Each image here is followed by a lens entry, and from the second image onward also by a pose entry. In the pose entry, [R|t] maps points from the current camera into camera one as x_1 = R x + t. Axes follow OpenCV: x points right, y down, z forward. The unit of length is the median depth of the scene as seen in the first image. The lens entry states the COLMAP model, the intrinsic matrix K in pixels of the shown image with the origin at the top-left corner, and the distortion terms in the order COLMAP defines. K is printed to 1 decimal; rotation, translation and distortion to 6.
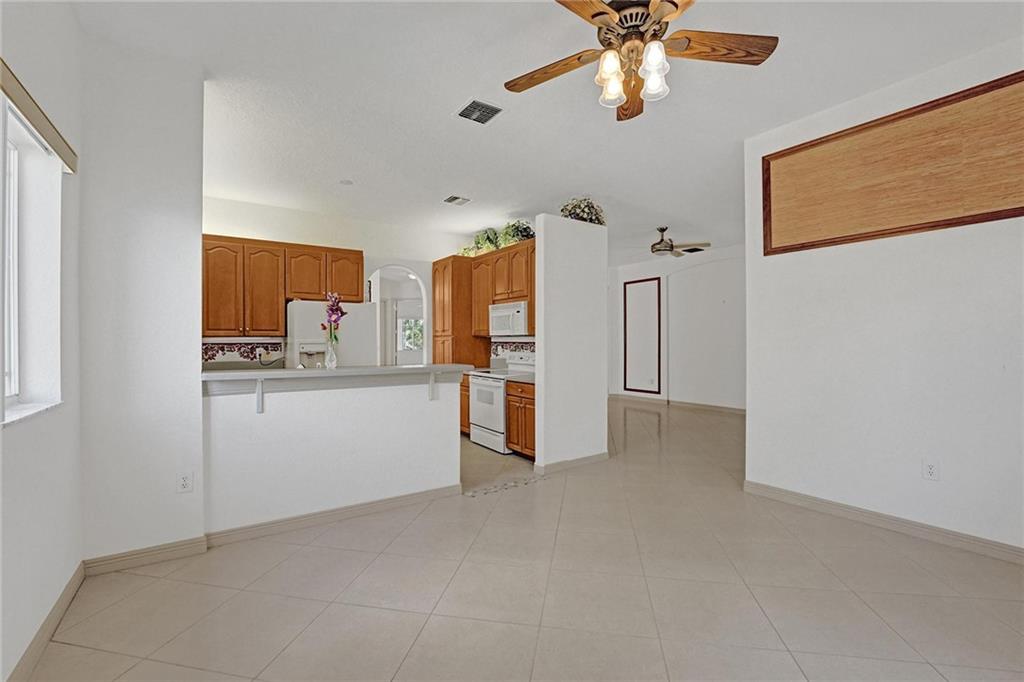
lens RADIAL K [[433.5, 0, 512.0], [0, 433.5, 341.0], [0, 0, 1]] dist [-0.000637, -0.000133]
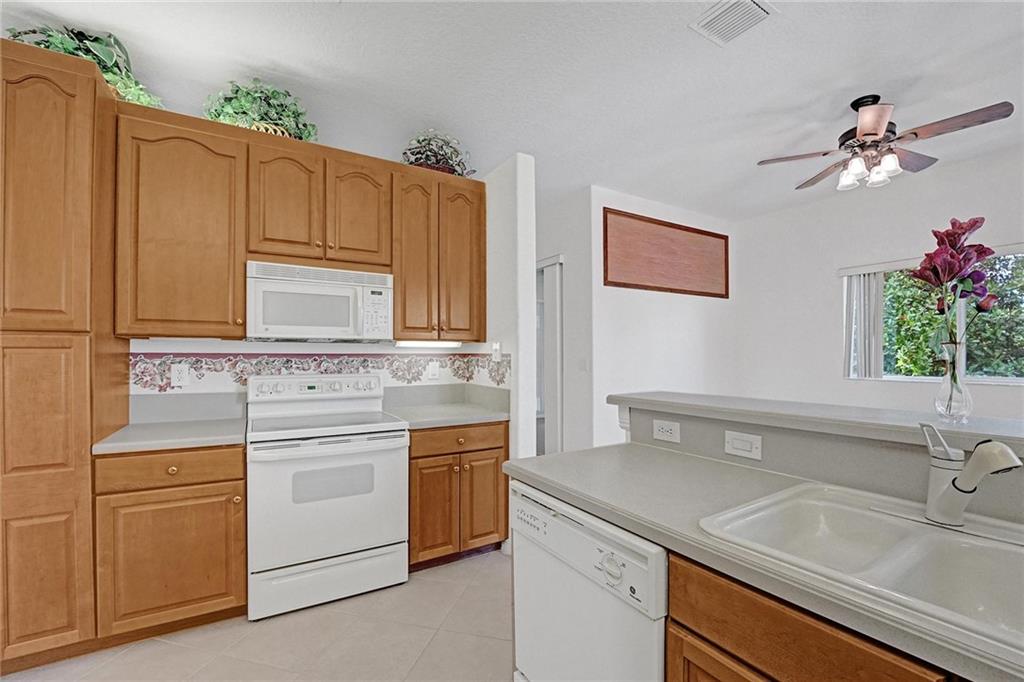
lens RADIAL K [[443.3, 0, 513.9], [0, 443.3, 354.1], [0, 0, 1]] dist [-0.000385, -0.000078]
pose [[0.048547, 0.001833, 0.998819, -0.615578], [-0.000390, 0.999998, -0.001817, 0.004926], [-0.998821, -0.000301, 0.048548, 1.027272]]
